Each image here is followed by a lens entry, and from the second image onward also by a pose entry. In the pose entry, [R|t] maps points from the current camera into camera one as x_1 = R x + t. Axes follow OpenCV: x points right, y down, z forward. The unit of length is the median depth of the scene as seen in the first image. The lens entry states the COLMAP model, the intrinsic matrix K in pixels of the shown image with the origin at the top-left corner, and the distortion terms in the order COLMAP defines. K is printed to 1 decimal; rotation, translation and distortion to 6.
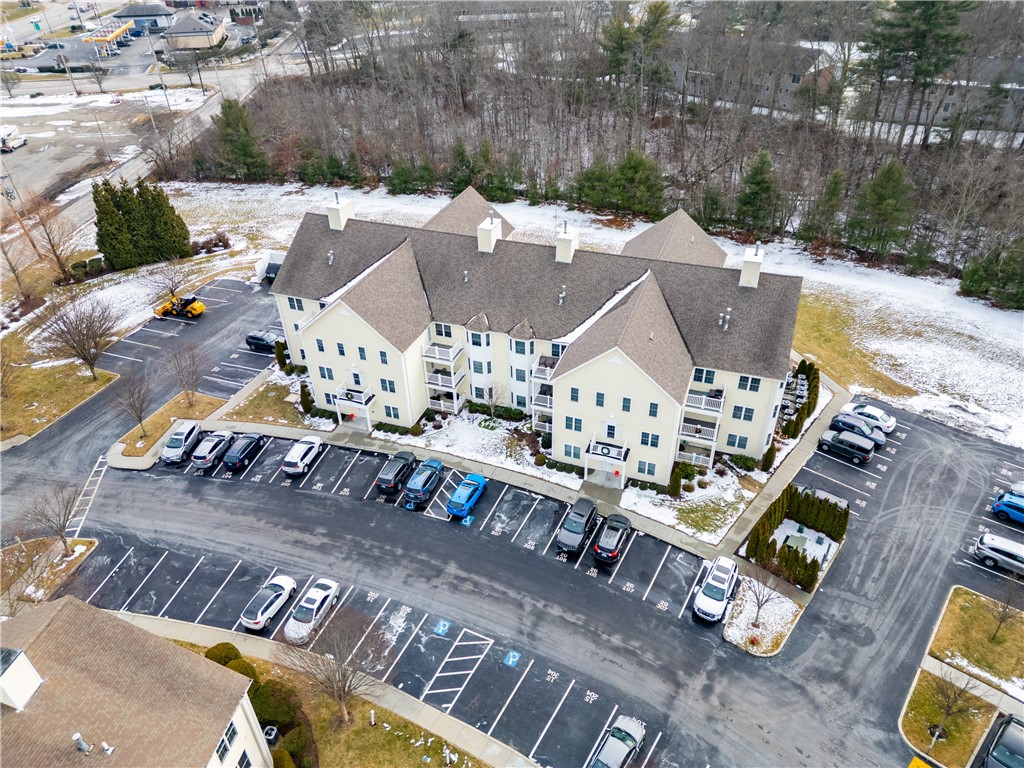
lens RADIAL K [[729.5, 0, 519.3], [0, 729.5, 387.2], [0, 0, 1]] dist [0.091013, -0.084664]
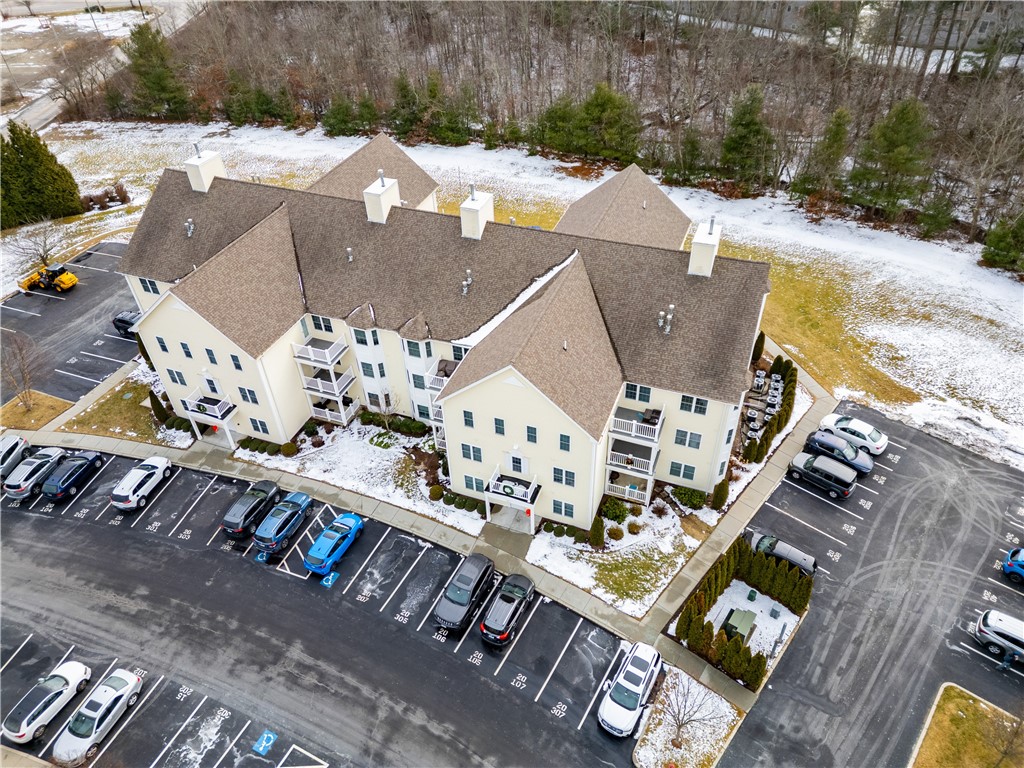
lens RADIAL K [[729.5, 0, 519.3], [0, 729.5, 387.2], [0, 0, 1]] dist [0.091013, -0.084664]
pose [[0.999736, 0.003987, -0.022615, 0.137206], [-0.001987, 0.996137, 0.087792, -0.085024], [0.022877, -0.087724, 0.995882, 0.214247]]
